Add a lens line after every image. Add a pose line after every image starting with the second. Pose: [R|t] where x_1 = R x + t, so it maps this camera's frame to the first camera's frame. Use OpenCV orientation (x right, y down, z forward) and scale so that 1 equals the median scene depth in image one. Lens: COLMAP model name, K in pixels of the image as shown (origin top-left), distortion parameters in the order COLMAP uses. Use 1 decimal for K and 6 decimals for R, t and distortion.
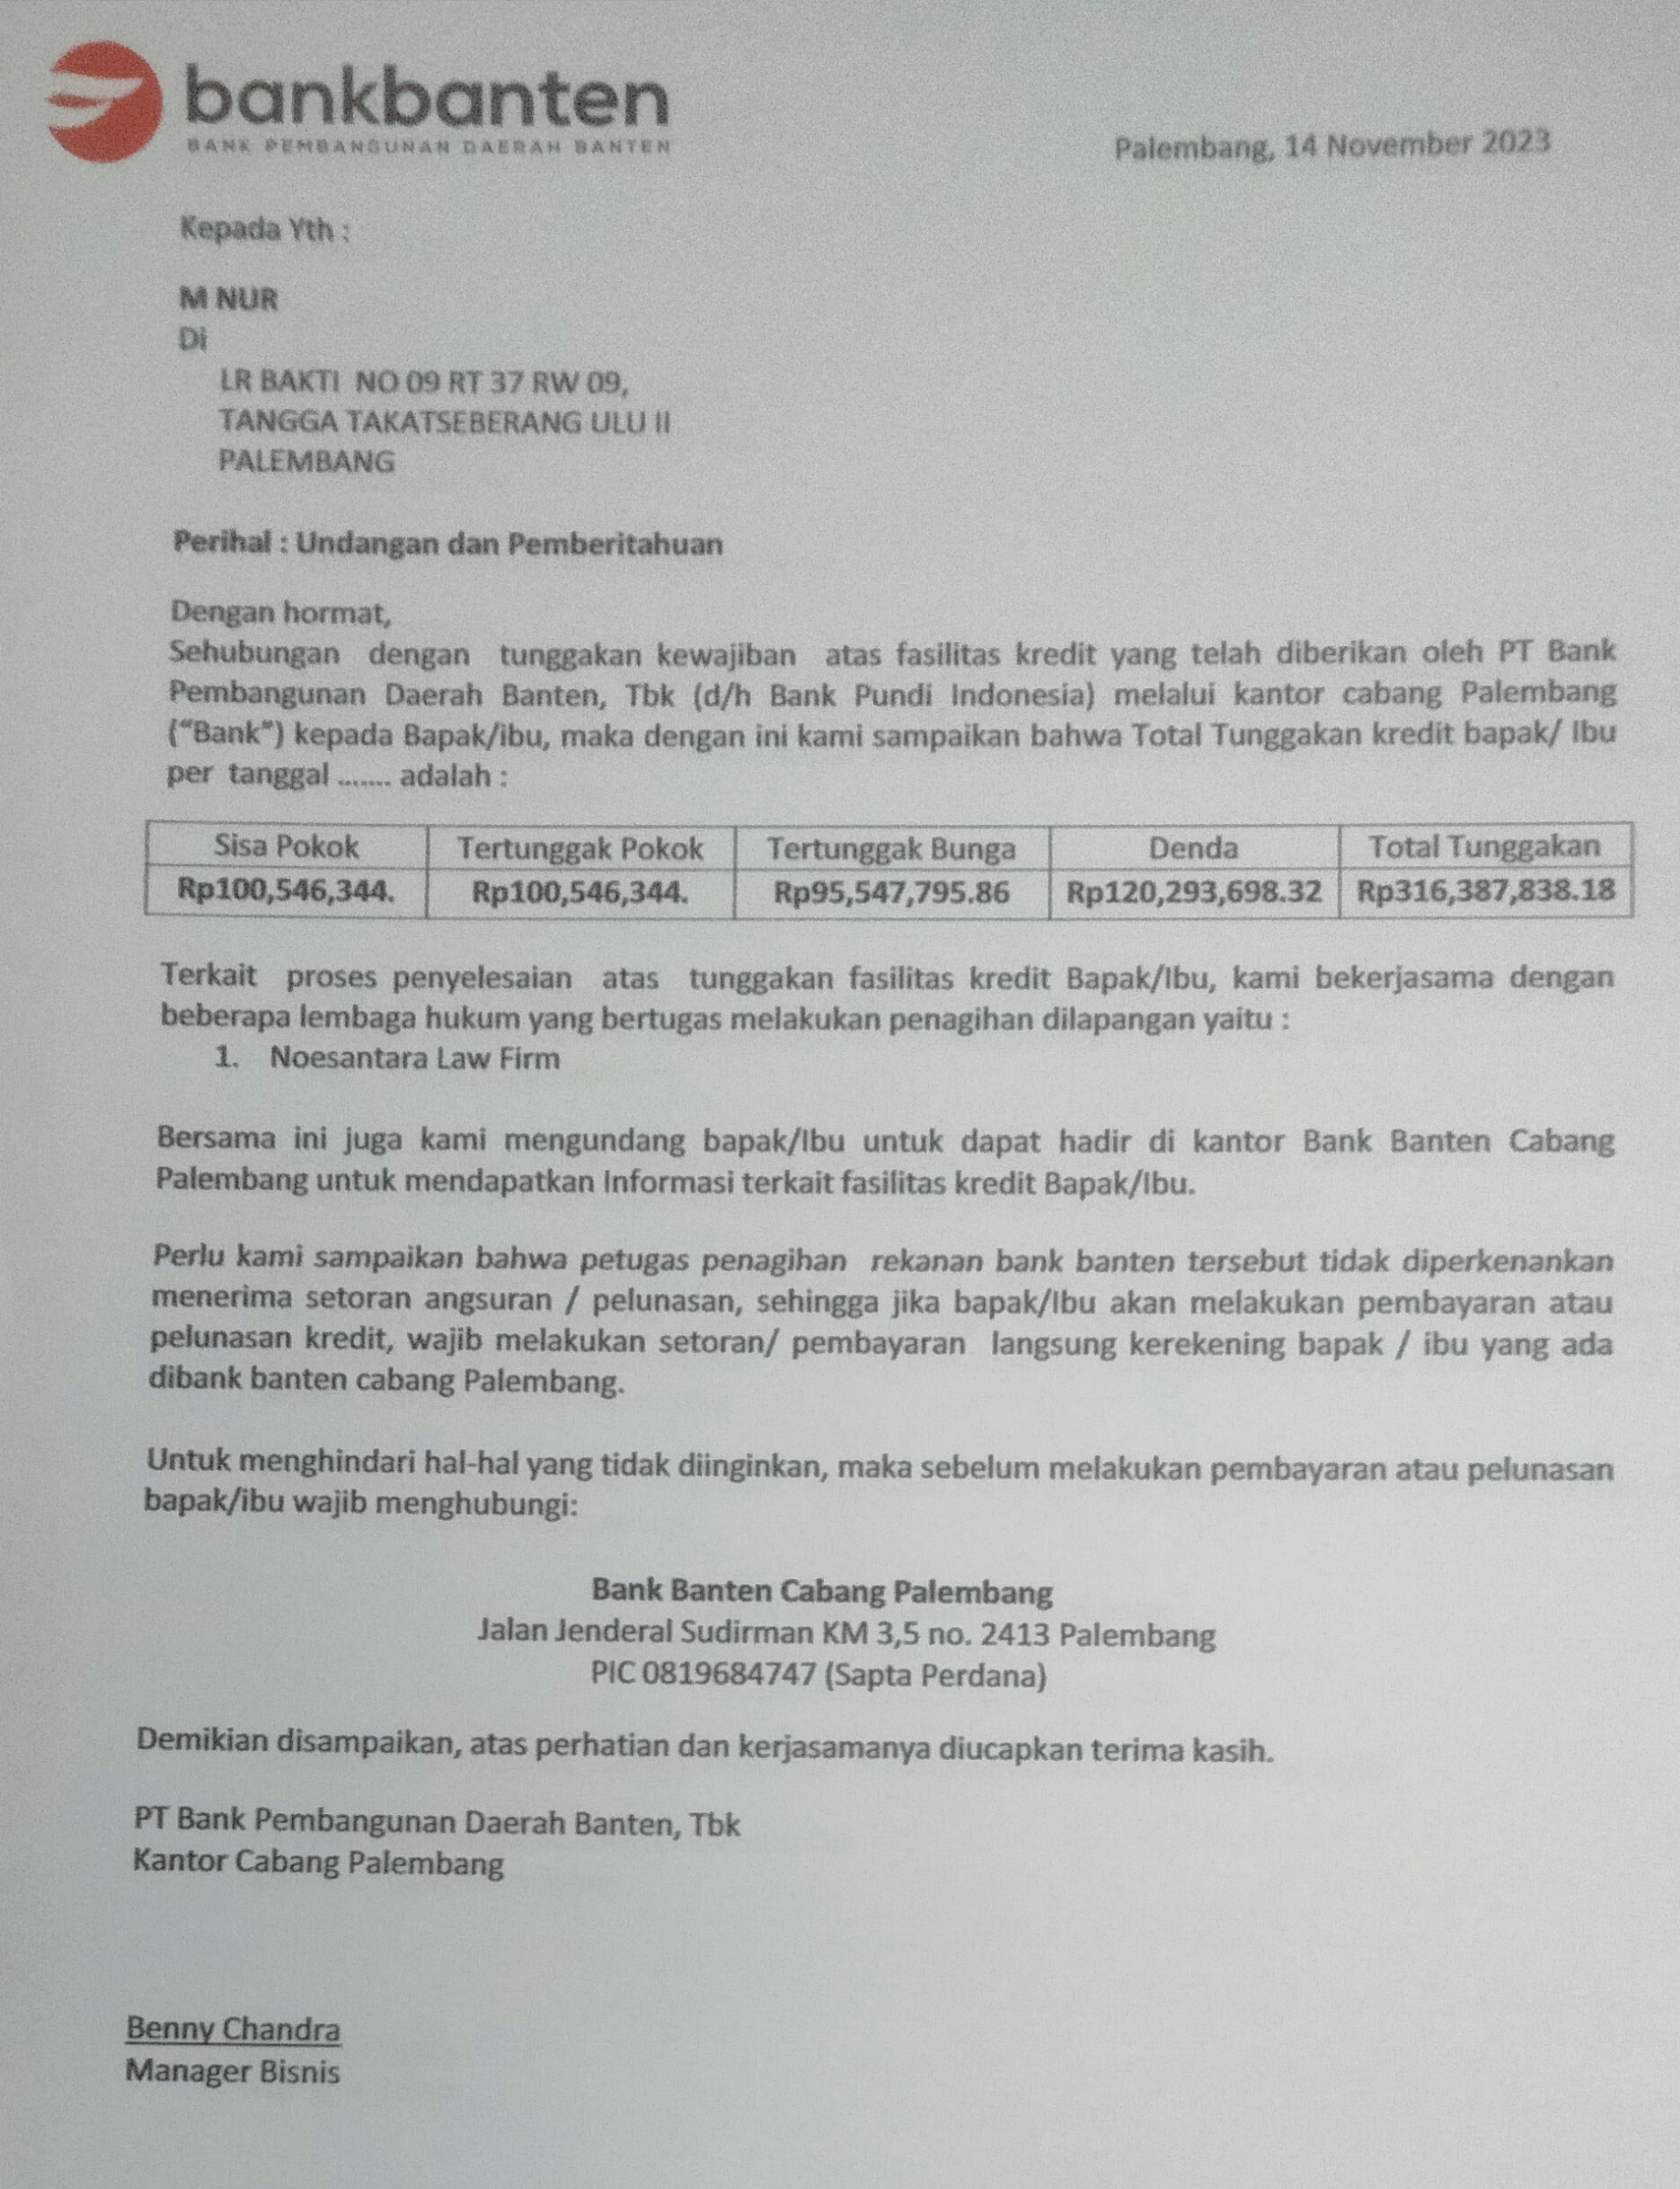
lens RADIAL K [[7073.5, 0, 733.3], [0, 7073.5, 1500.1], [0, 0, 1]] dist [0.162083, -1.353348]
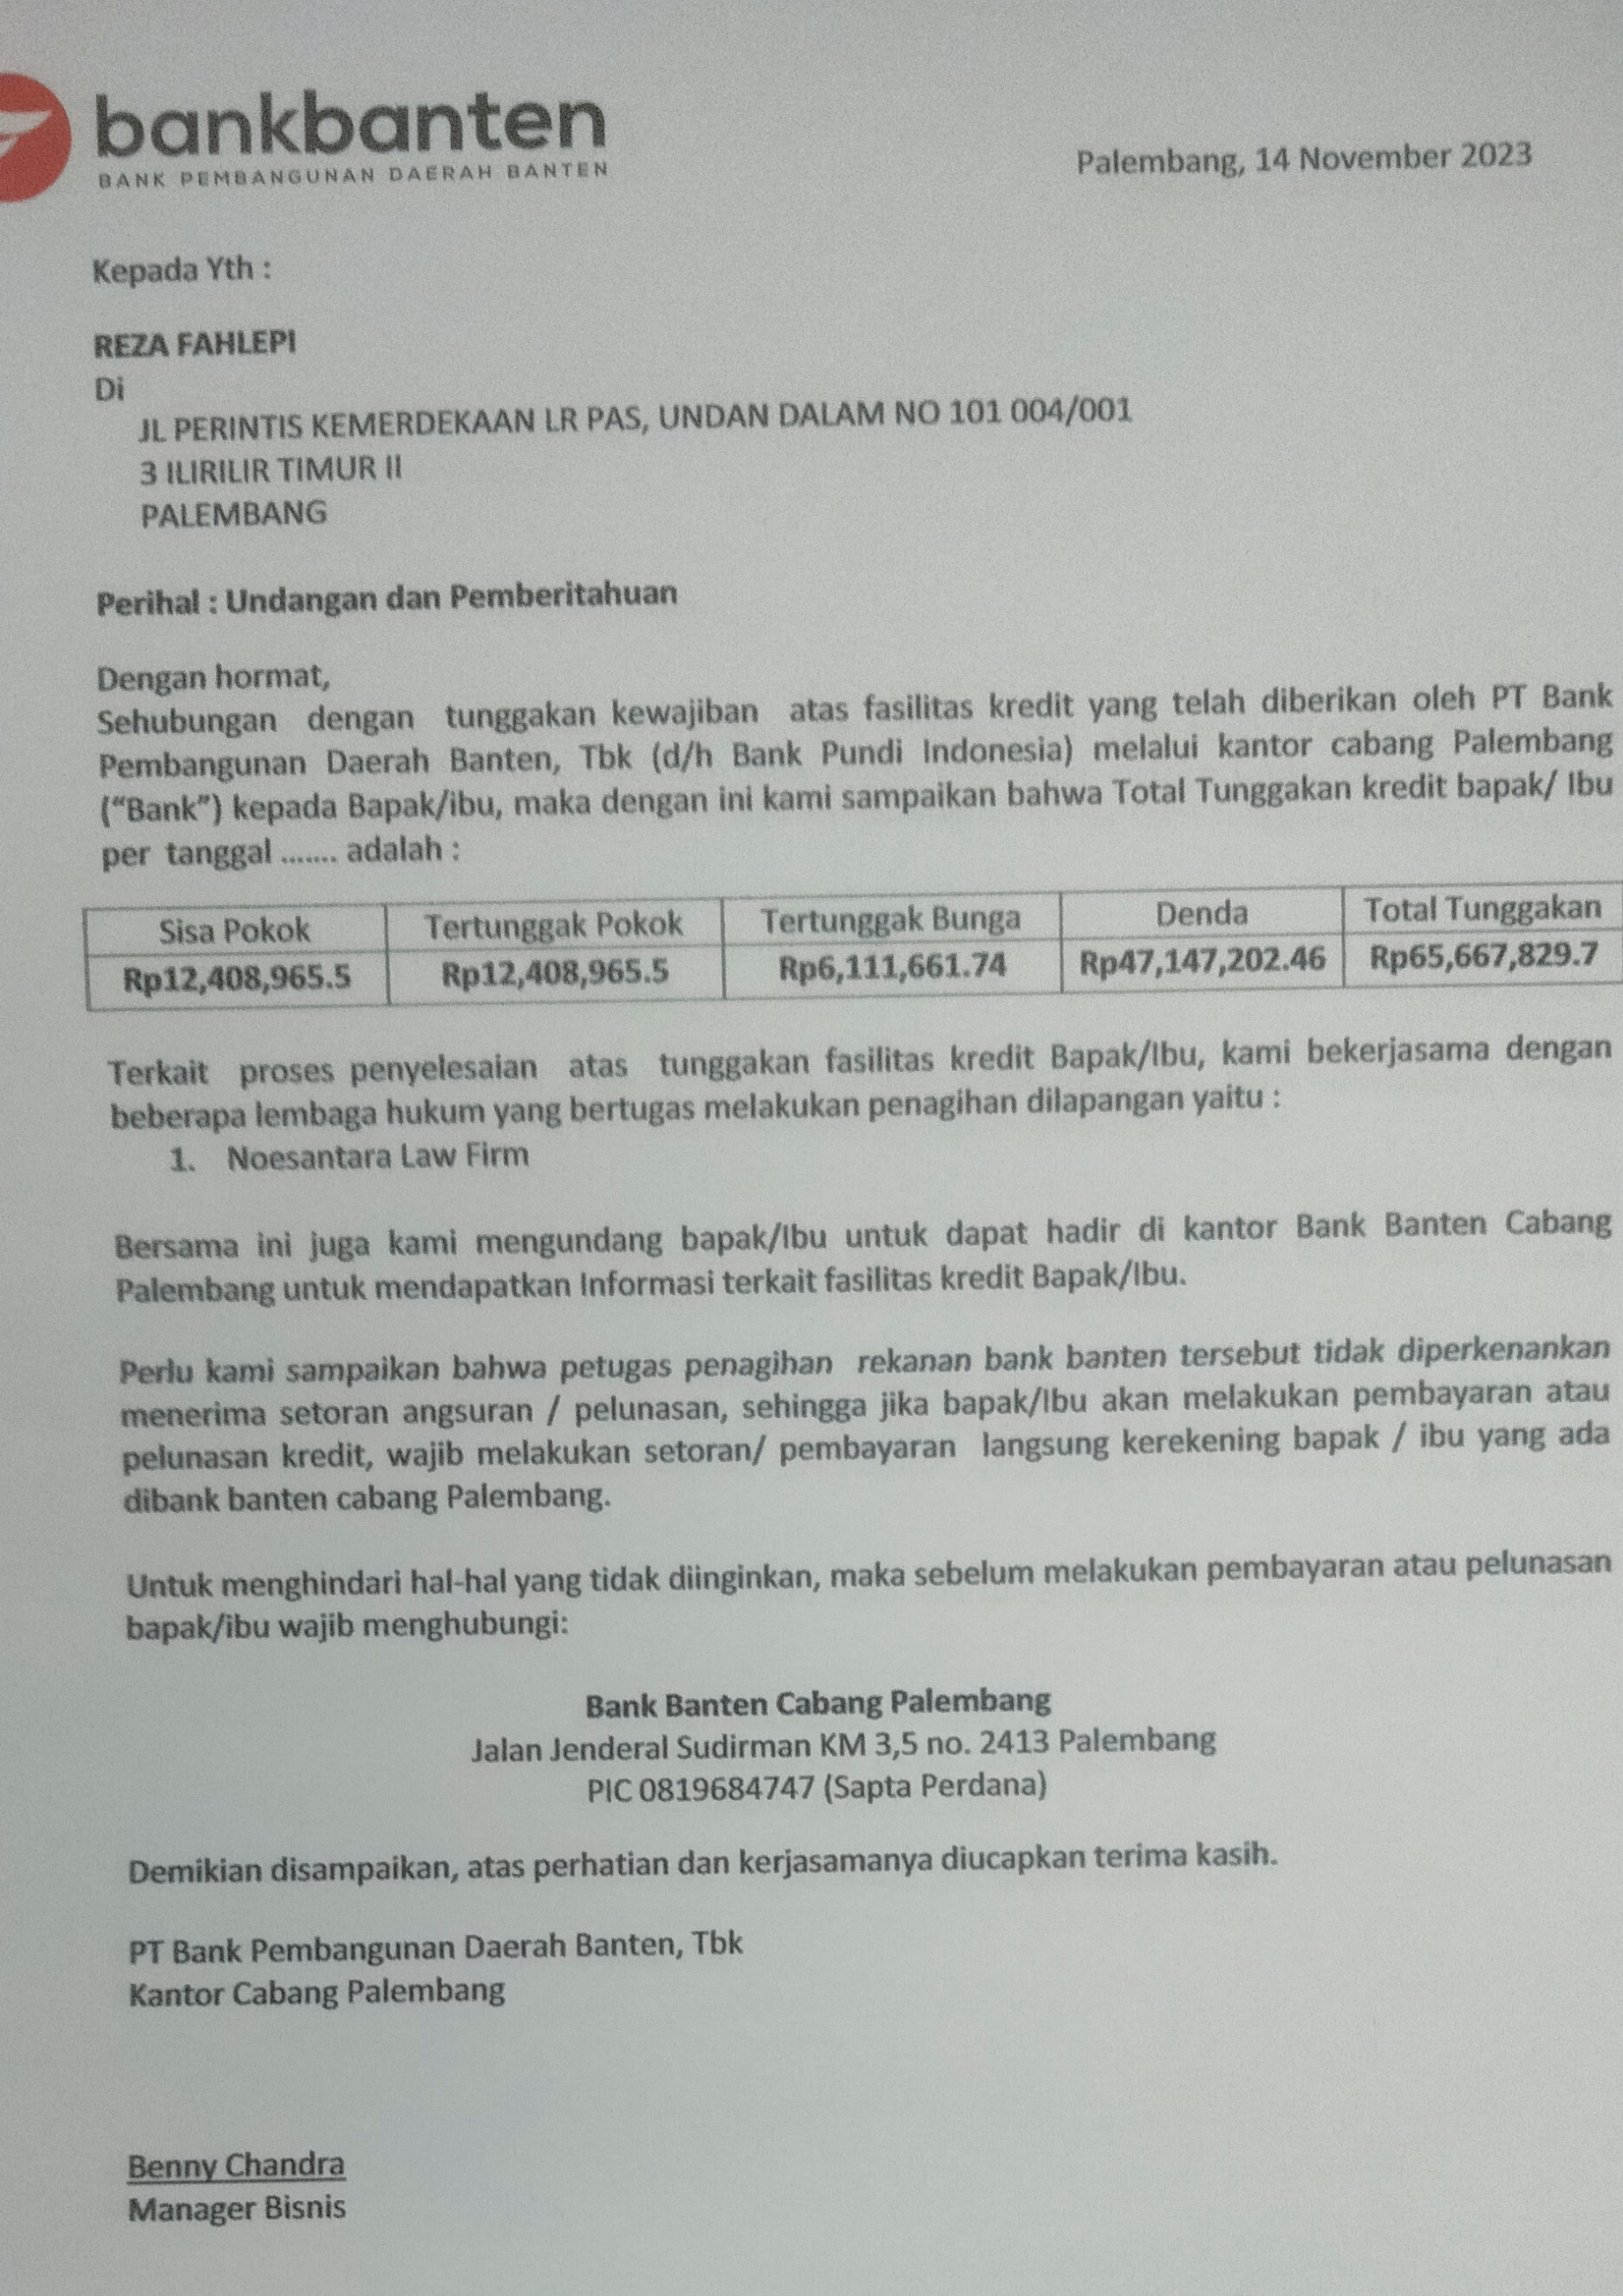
lens RADIAL K [[8931.9, 0, 881.6], [0, 8931.9, 1145.3], [0, 0, 1]] dist [0.002560, 12.878009]
pose [[0.999373, -0.024798, 0.025290, -0.007849], [0.025936, 0.998618, -0.045709, -0.007337], [-0.024122, 0.046337, 0.998635, -0.239712]]
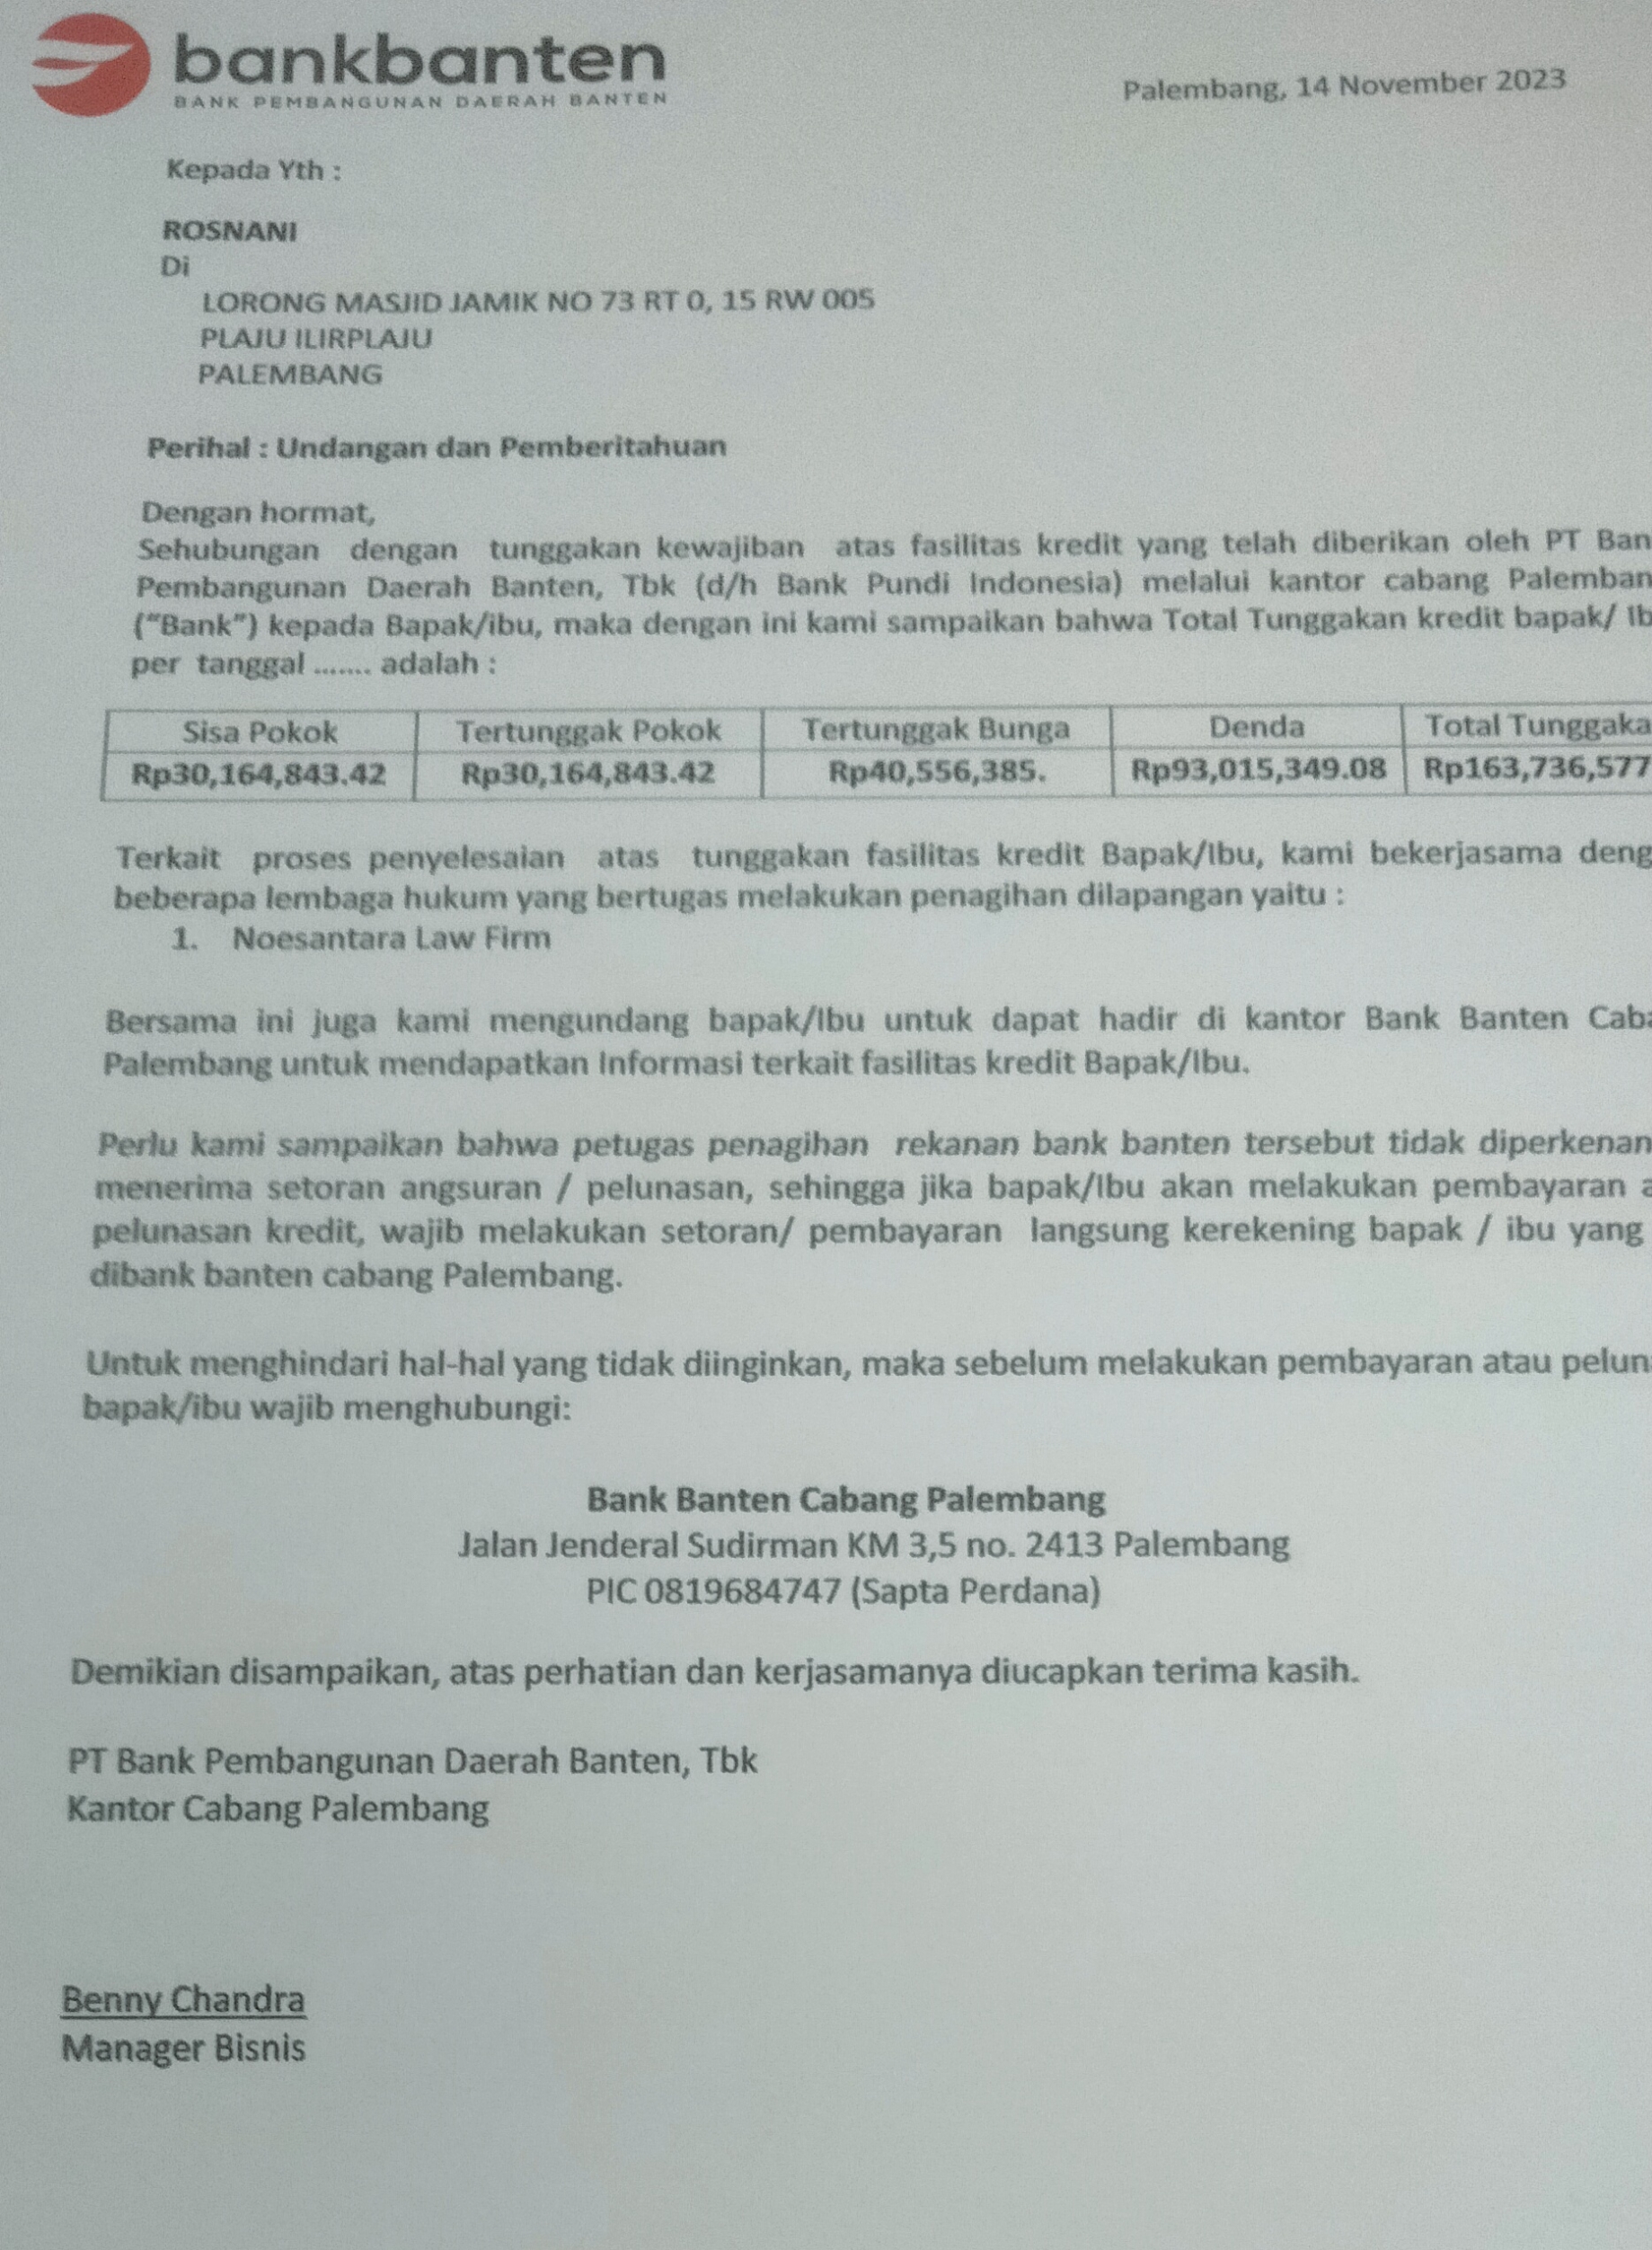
lens RADIAL K [[6571.3, 0, 826.0], [0, 6571.3, 1125.0], [0, 0, 1]] dist [-0.005978, -0.216329]
pose [[0.999867, -0.011311, 0.011767, 0.000779], [0.012093, 0.997567, -0.068659, 0.021621], [-0.010962, 0.068792, 0.997571, 0.165442]]
